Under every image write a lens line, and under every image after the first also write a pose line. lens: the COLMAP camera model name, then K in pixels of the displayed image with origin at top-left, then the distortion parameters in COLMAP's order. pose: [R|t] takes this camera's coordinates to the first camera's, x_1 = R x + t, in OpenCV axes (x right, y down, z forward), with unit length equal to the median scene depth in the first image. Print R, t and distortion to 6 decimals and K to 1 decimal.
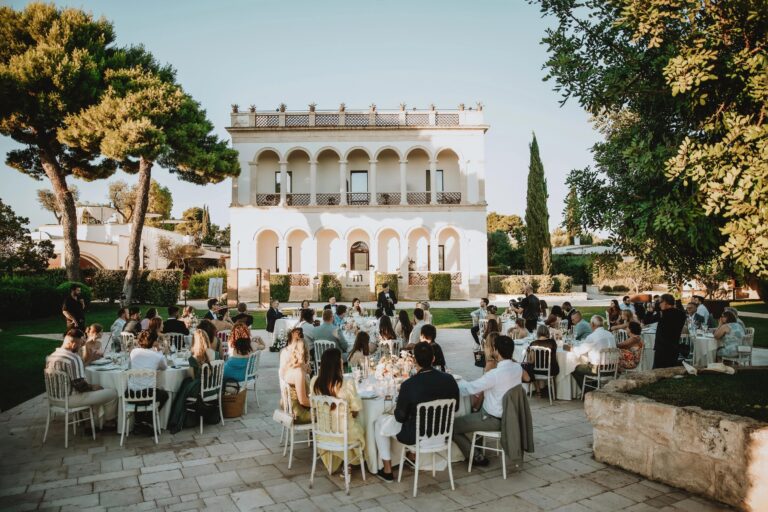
lens RADIAL K [[541.0, 0, 379.5], [0, 541.0, 259.7], [0, 0, 1]] dist [-0.038895, 0.003021]
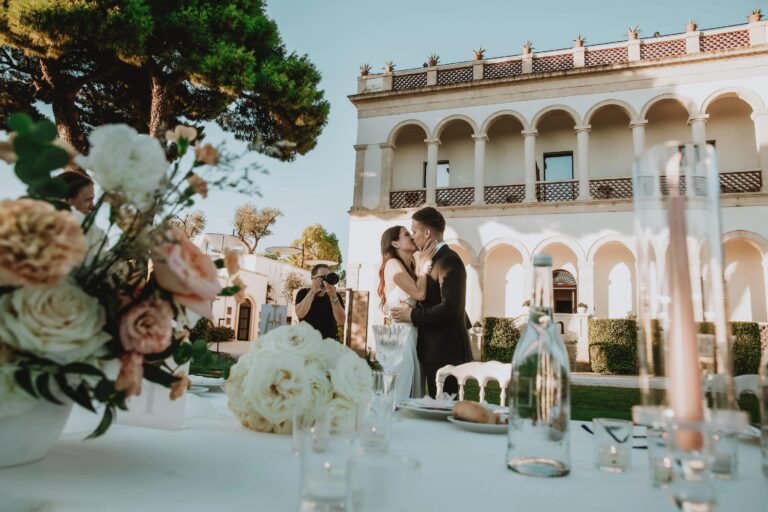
lens RADIAL K [[541.0, 0, 386.5], [0, 541.0, 254.5], [0, 0, 1]] dist [-0.038895, 0.003021]
pose [[0.938476, -0.014977, -0.345019, -0.012224], [-0.033579, 0.990368, -0.134327, 0.038289], [0.343707, 0.137648, 0.928934, 0.409288]]
